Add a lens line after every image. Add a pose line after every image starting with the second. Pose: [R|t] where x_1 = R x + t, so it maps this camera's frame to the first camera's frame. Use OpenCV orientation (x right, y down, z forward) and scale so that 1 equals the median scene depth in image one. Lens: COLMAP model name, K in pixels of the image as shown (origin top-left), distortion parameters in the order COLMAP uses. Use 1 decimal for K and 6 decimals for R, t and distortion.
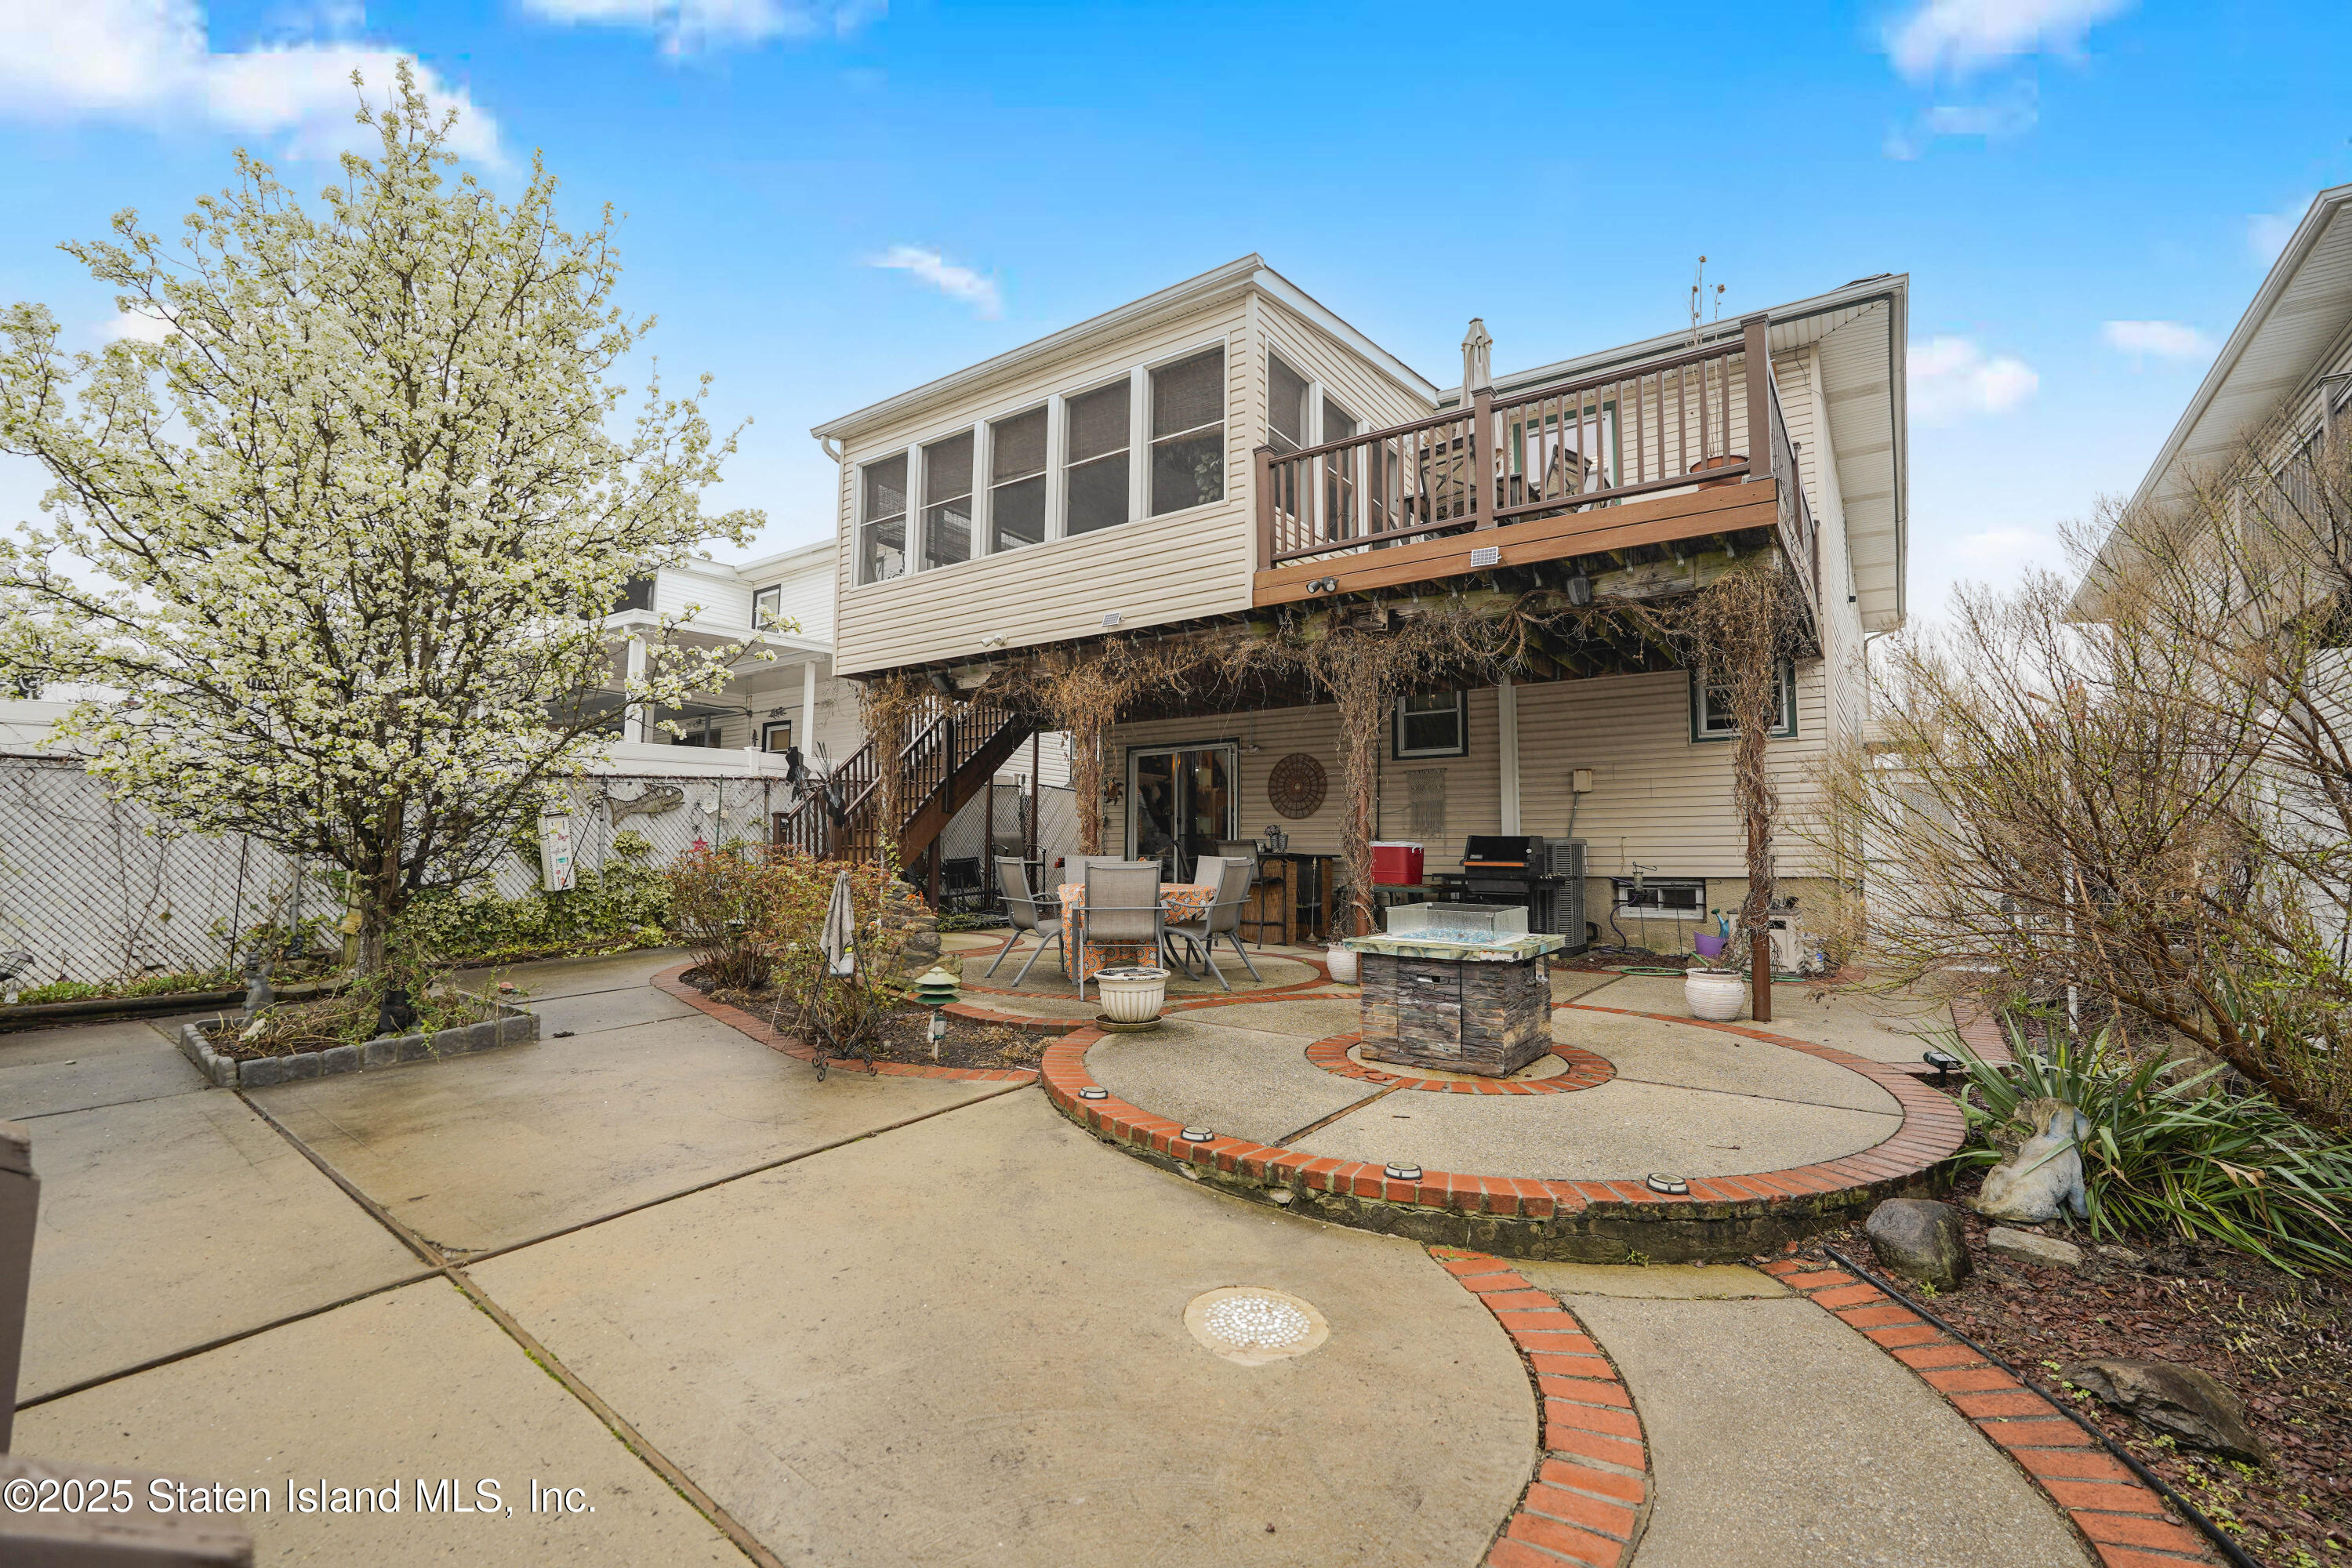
lens RADIAL K [[1044.2, 0, 1175.7], [0, 1044.2, 783.0], [0, 0, 1]] dist [-0.012372, 0.007433]
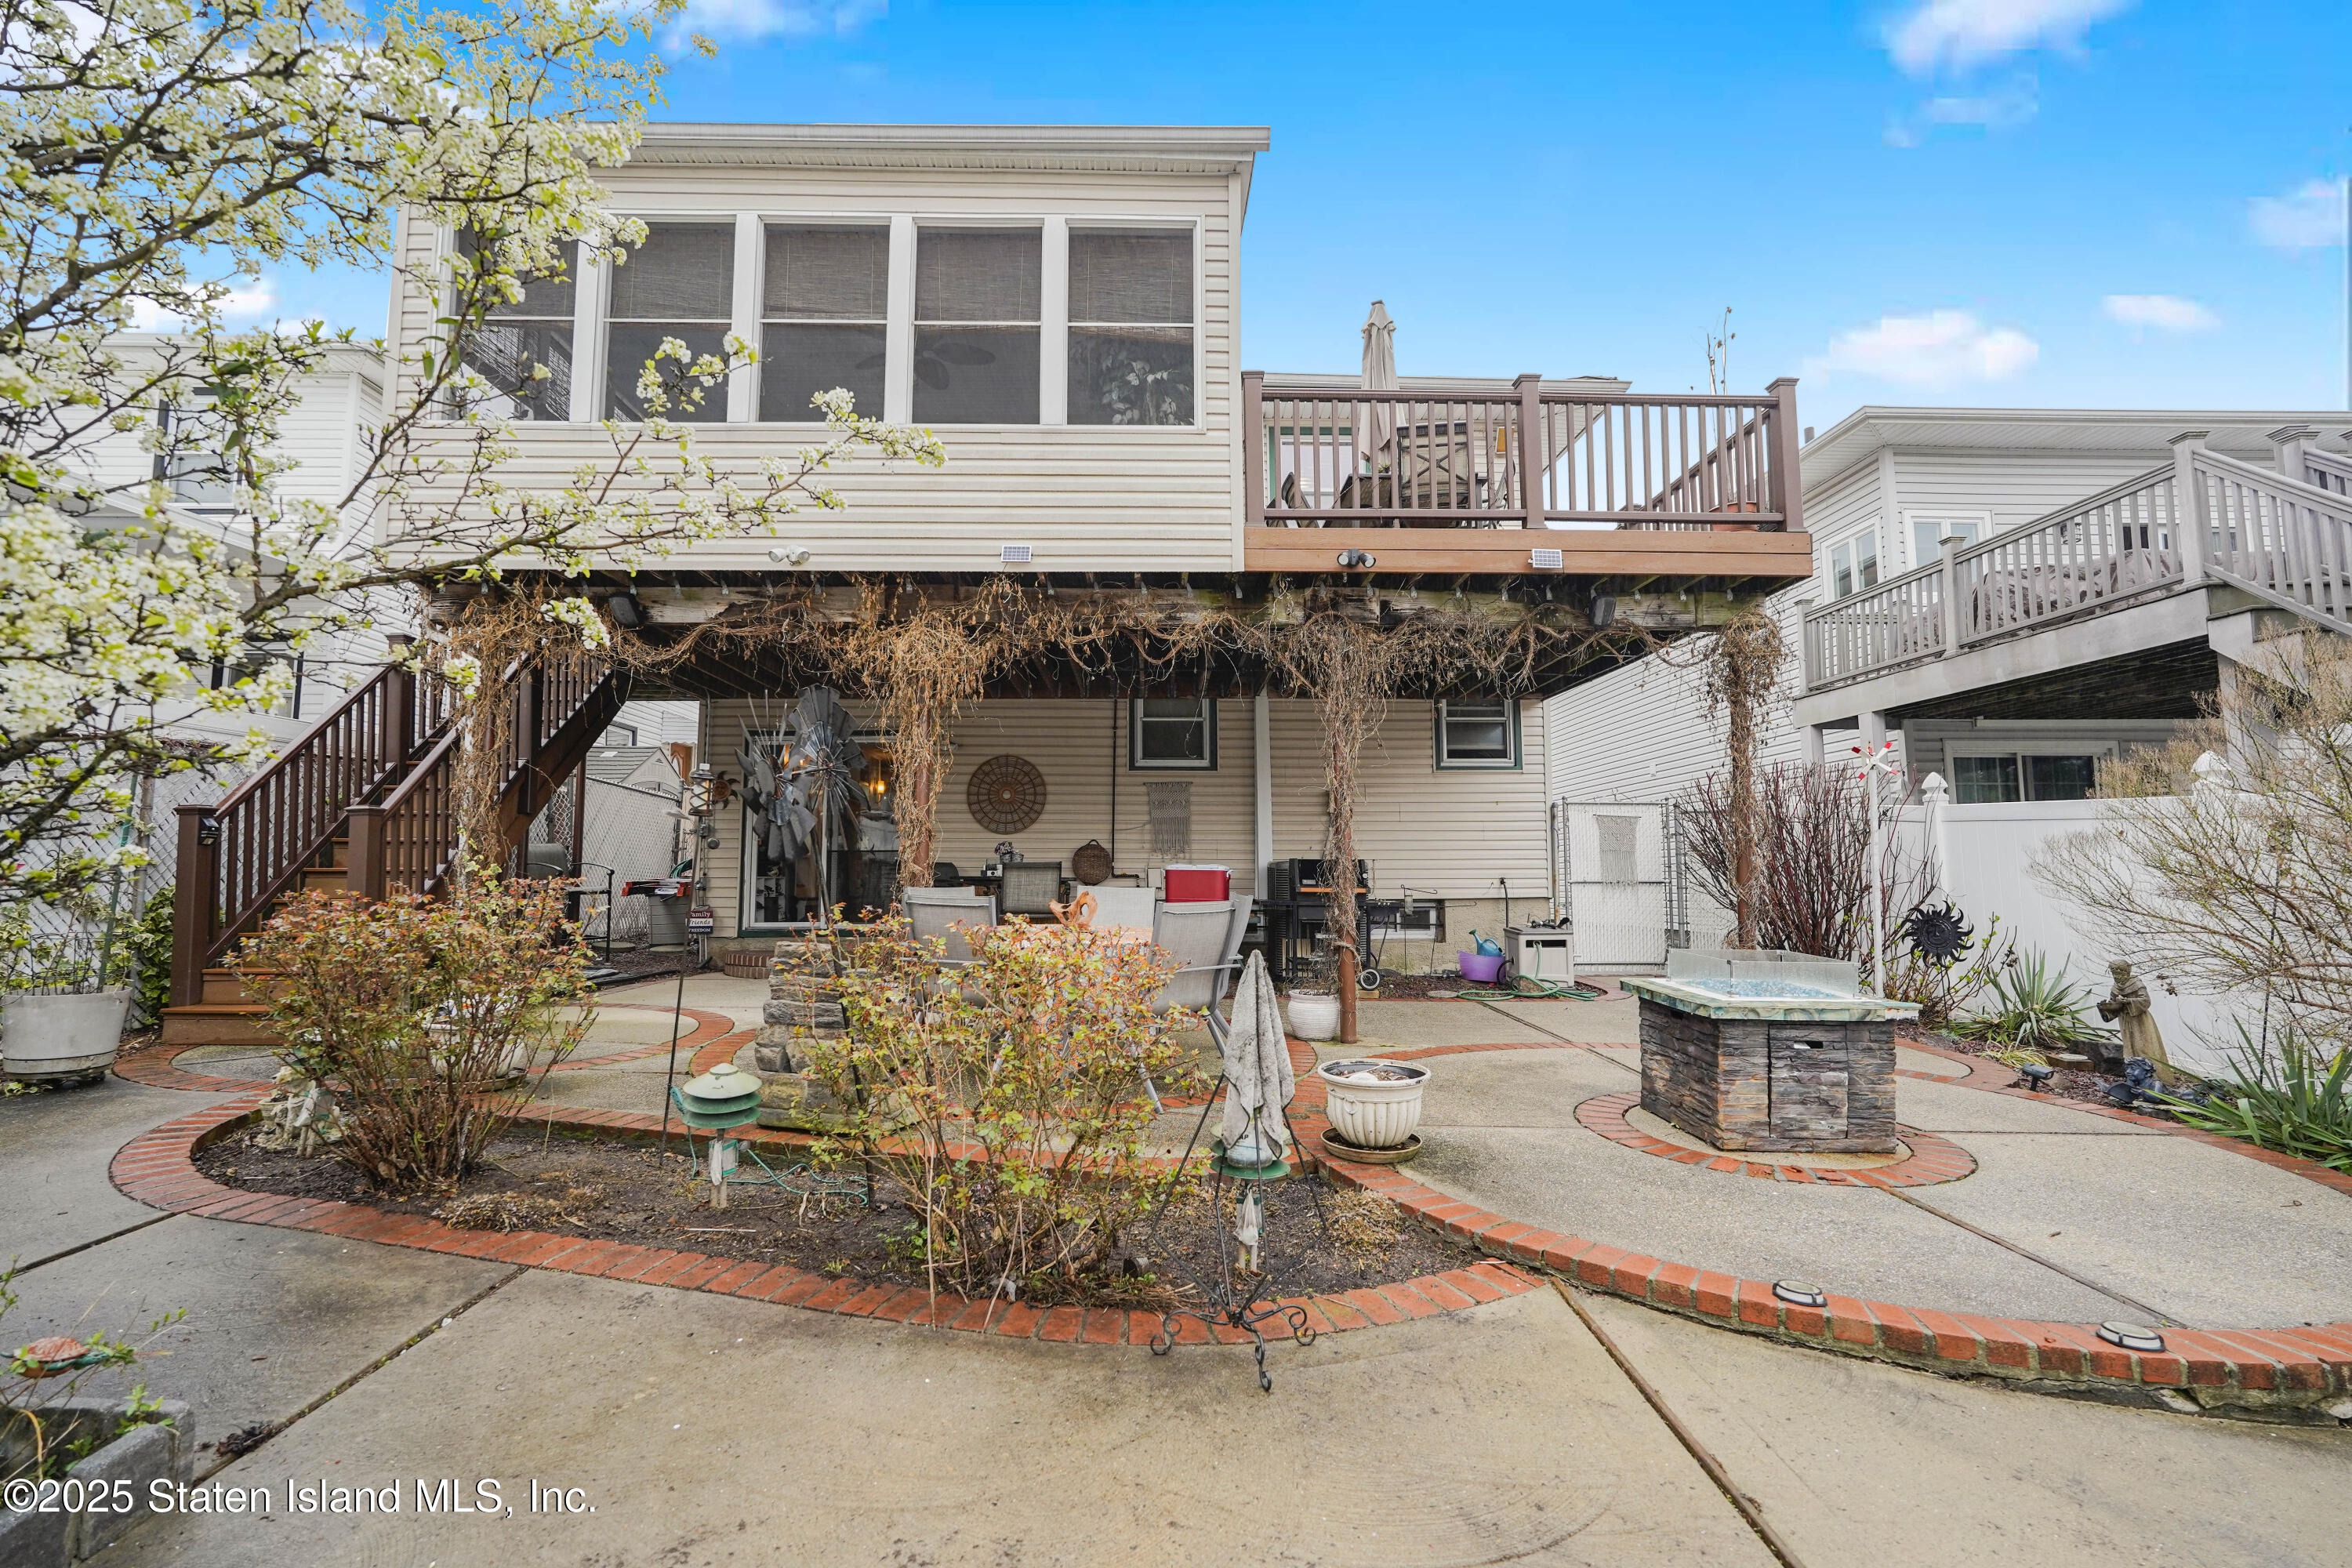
lens RADIAL K [[1044.2, 0, 1179.2], [0, 1044.2, 777.5], [0, 0, 1]] dist [-0.012372, 0.007433]
pose [[0.797120, 0.048950, 0.601833, -0.402952], [-0.041261, 0.998795, -0.026587, 0.009040], [-0.602409, -0.003639, 0.798179, 0.378283]]
